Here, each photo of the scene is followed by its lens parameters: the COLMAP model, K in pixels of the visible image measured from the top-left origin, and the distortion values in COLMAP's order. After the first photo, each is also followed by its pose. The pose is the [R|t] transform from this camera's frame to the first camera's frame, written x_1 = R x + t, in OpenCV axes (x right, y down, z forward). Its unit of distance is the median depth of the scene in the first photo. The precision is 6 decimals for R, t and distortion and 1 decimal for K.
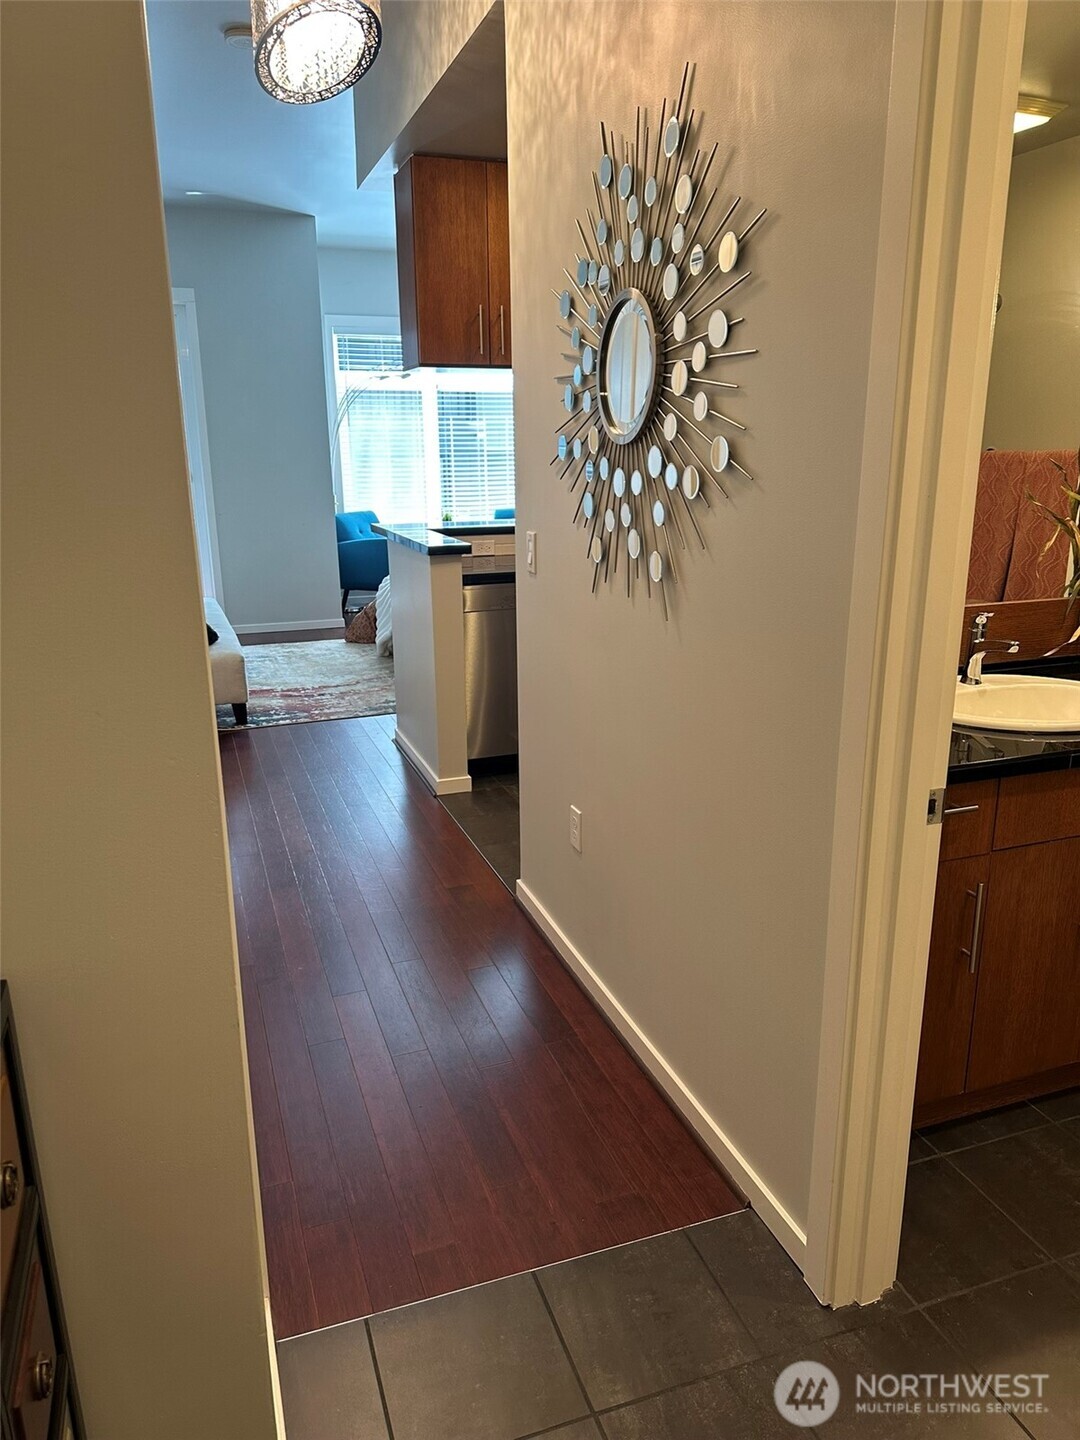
lens RADIAL K [[1027.2, 0, 540.0], [0, 1027.2, 720.0], [0, 0, 1]] dist [0.000913, -0.001012]
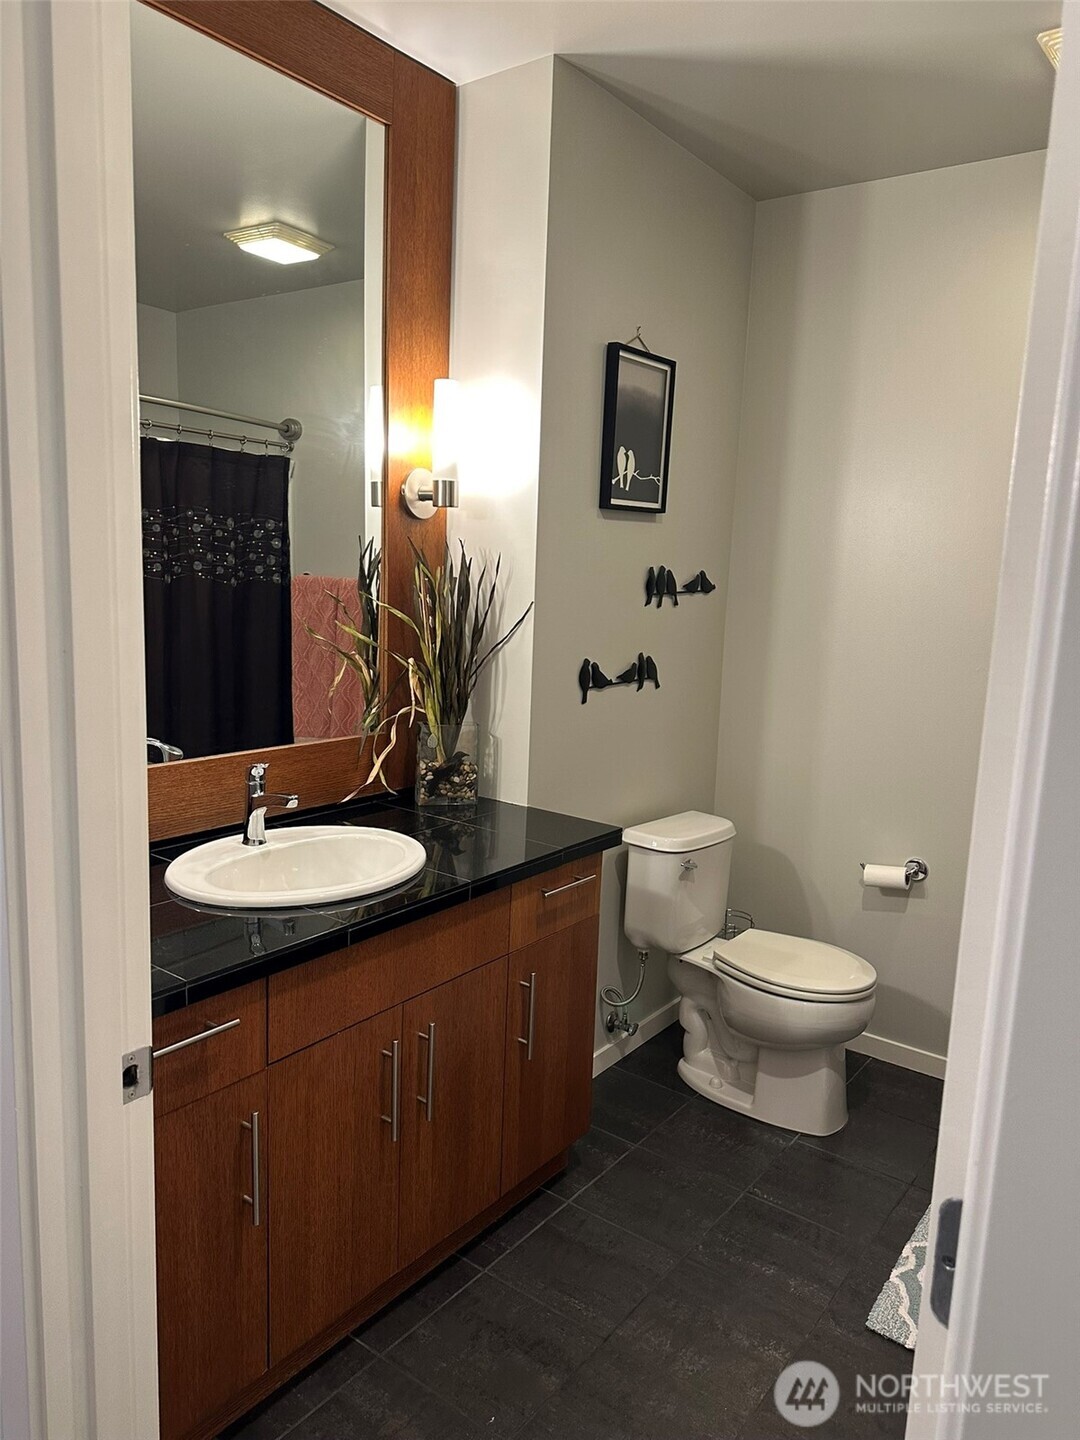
lens RADIAL K [[1017.7, 0, 533.4], [0, 1017.7, 729.8], [0, 0, 1]] dist [0.158079, -0.246736]
pose [[0.833730, -0.048834, 0.550009, 0.166002], [0.103243, 0.992302, -0.068397, -0.055307], [-0.542435, 0.113809, 0.832353, 0.159963]]
